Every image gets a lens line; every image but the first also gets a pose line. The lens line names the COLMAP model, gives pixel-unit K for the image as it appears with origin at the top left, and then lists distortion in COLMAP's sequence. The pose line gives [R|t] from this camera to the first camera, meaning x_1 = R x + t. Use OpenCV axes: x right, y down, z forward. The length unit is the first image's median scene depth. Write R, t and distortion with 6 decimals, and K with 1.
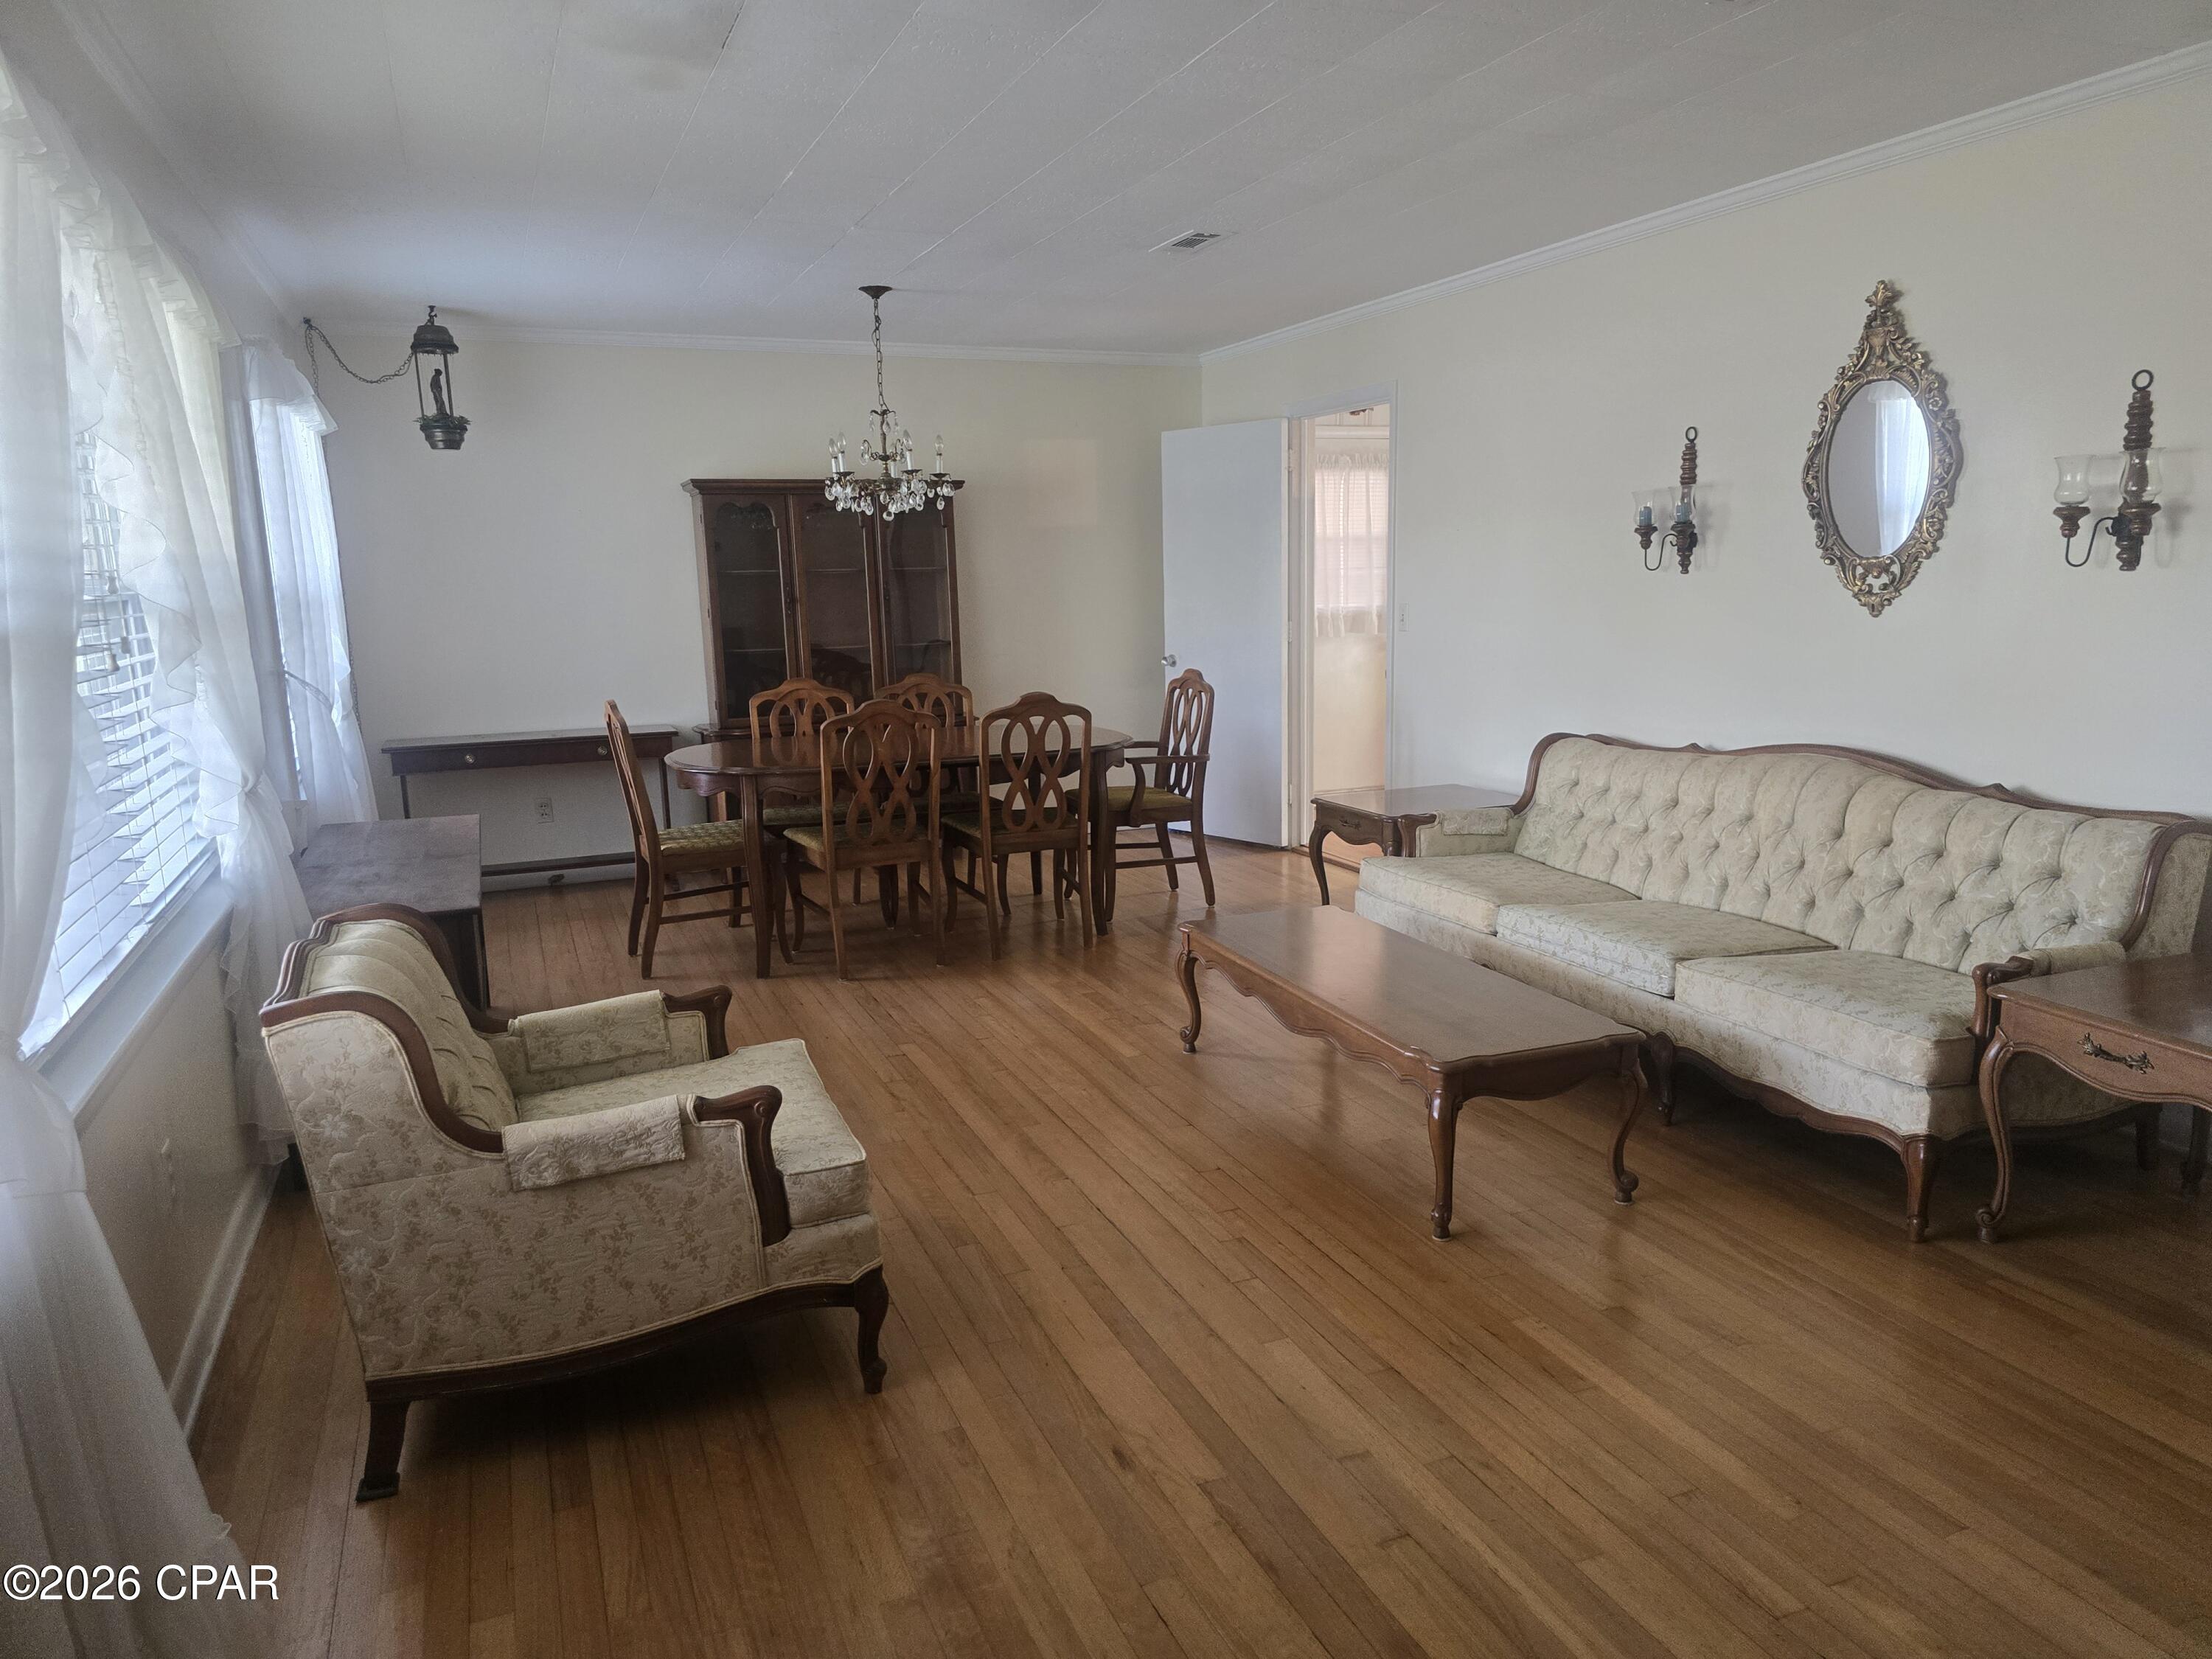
lens RADIAL K [[1481.6, 0, 1113.3], [0, 1481.6, 825.9], [0, 0, 1]] dist [0.066981, -0.060349]
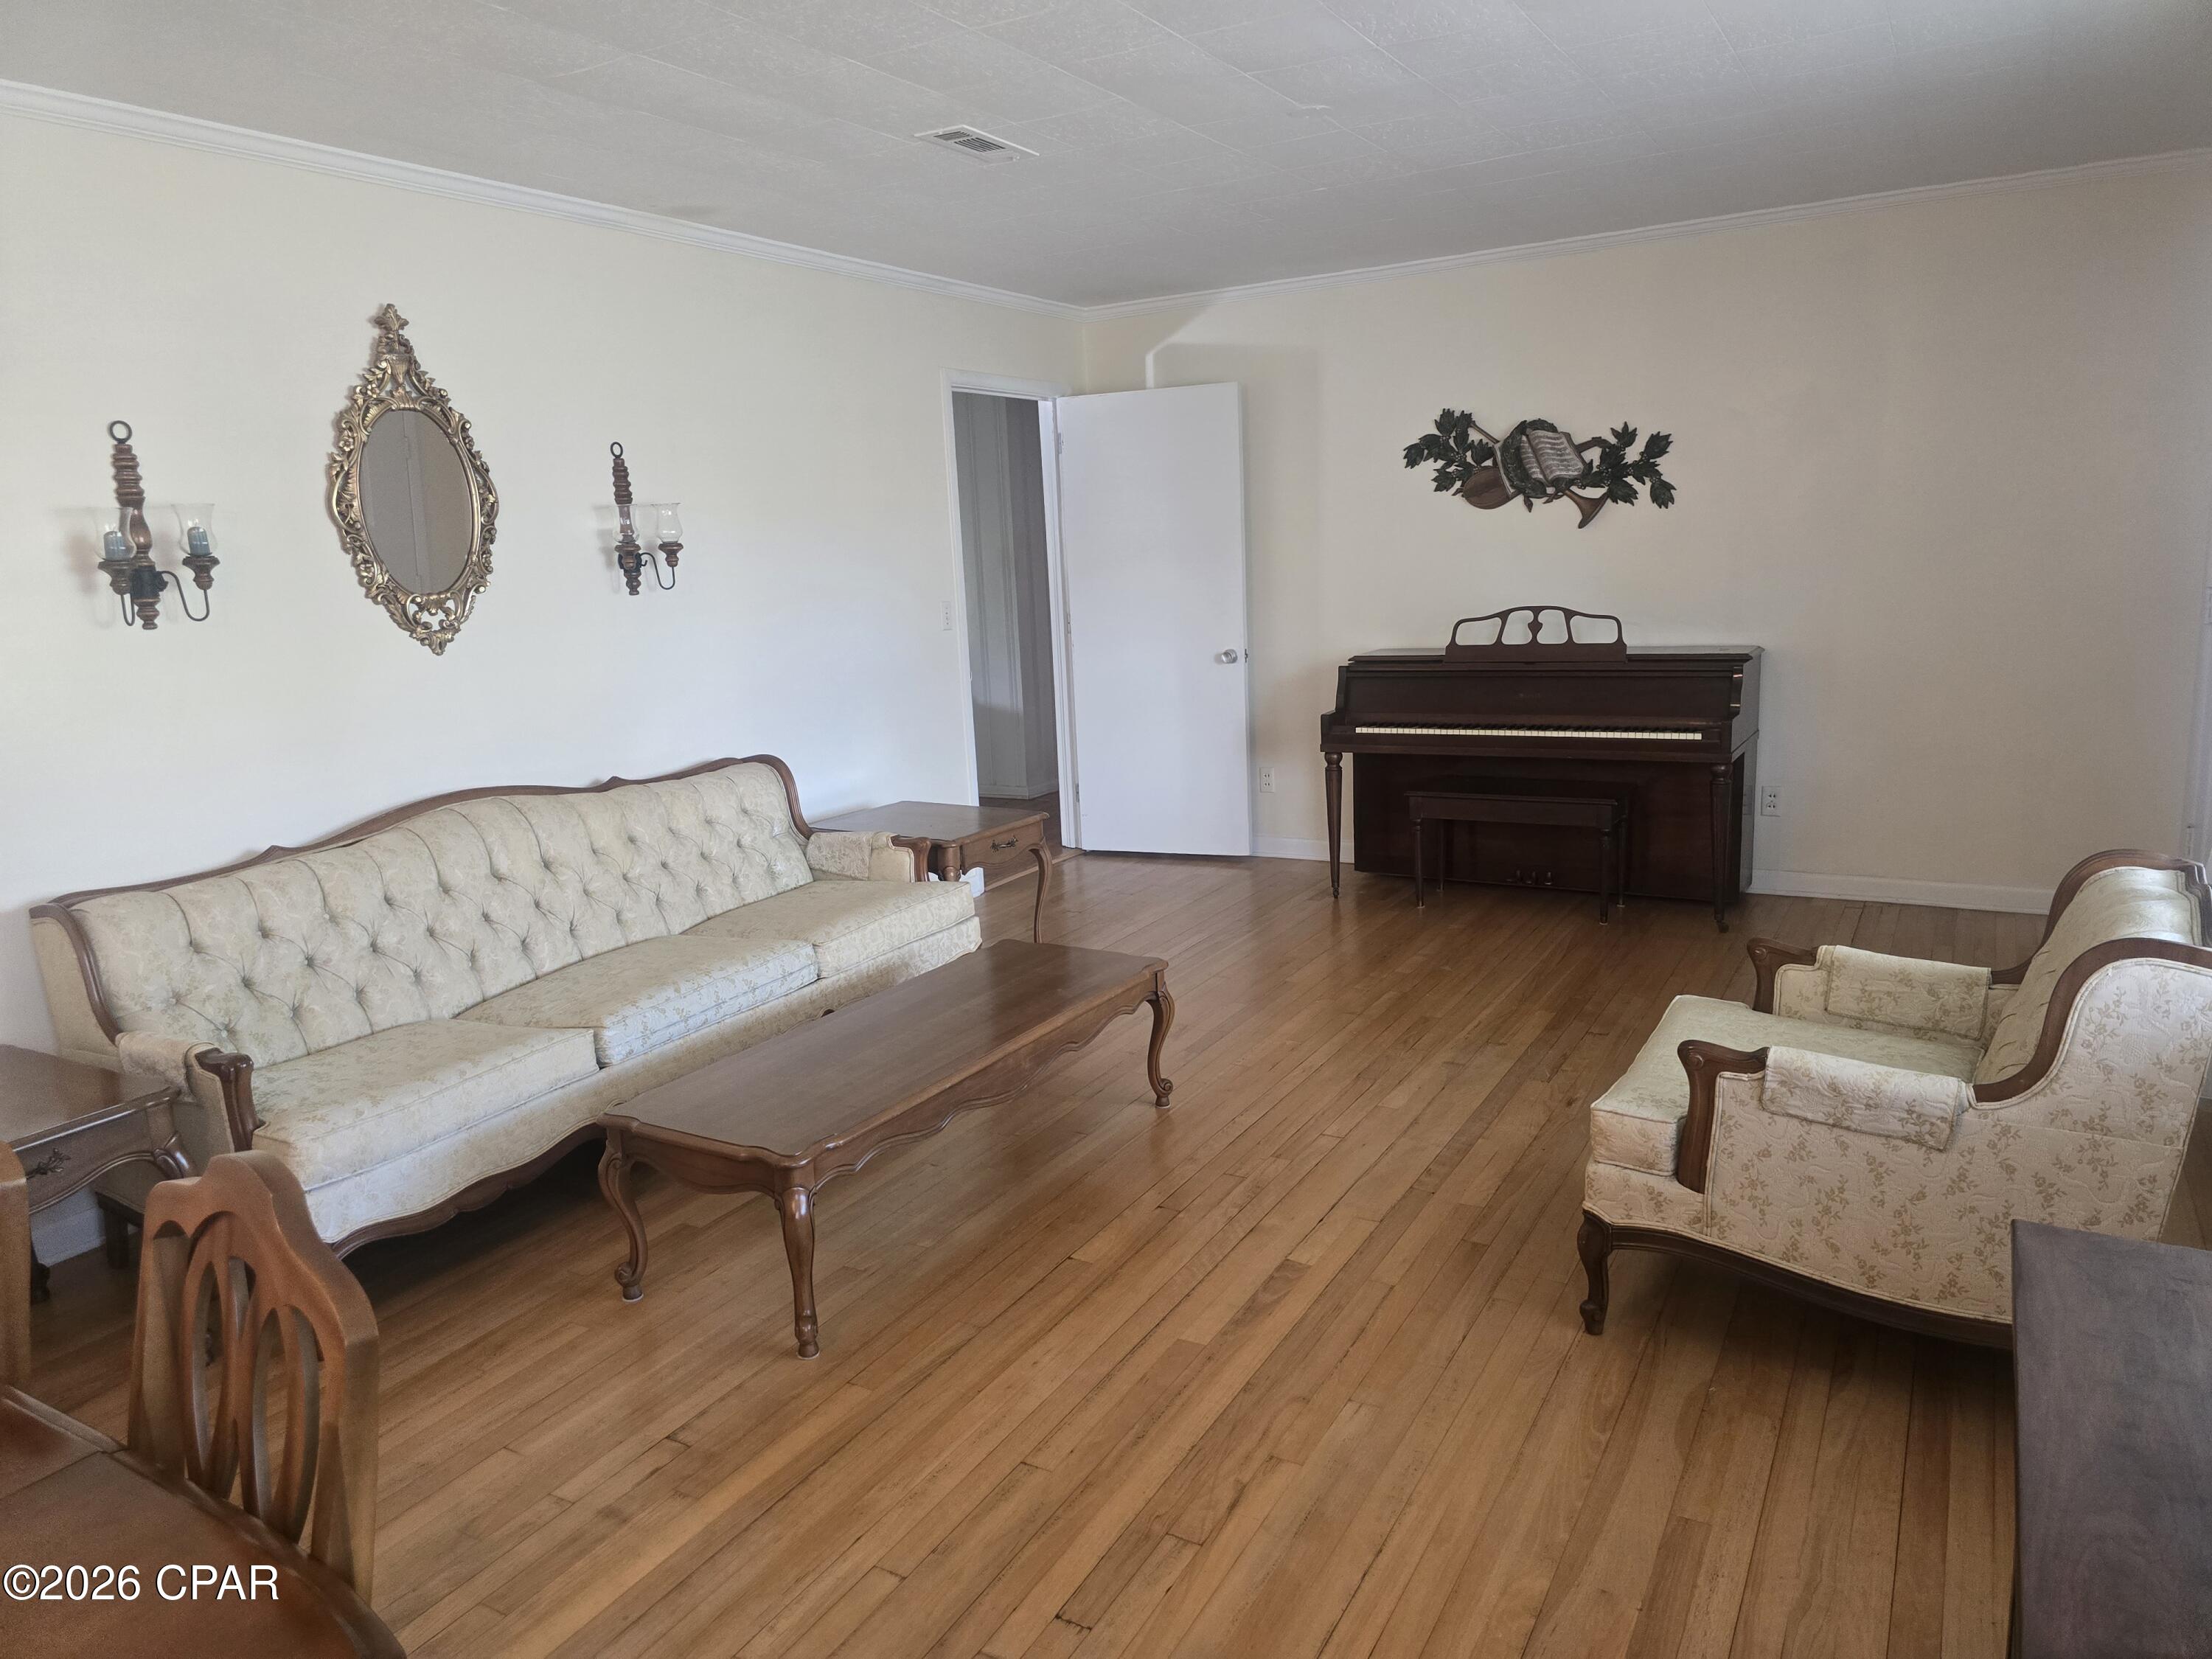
lens RADIAL K [[1481.6, 0, 1100.2], [0, 1481.6, 818.4], [0, 0, 1]] dist [0.066981, -0.060349]
pose [[-0.600073, -0.091867, 0.794652, -0.549827], [0.204157, 0.942900, 0.263173, -0.218754], [-0.773454, 0.320157, -0.547054, 1.301660]]
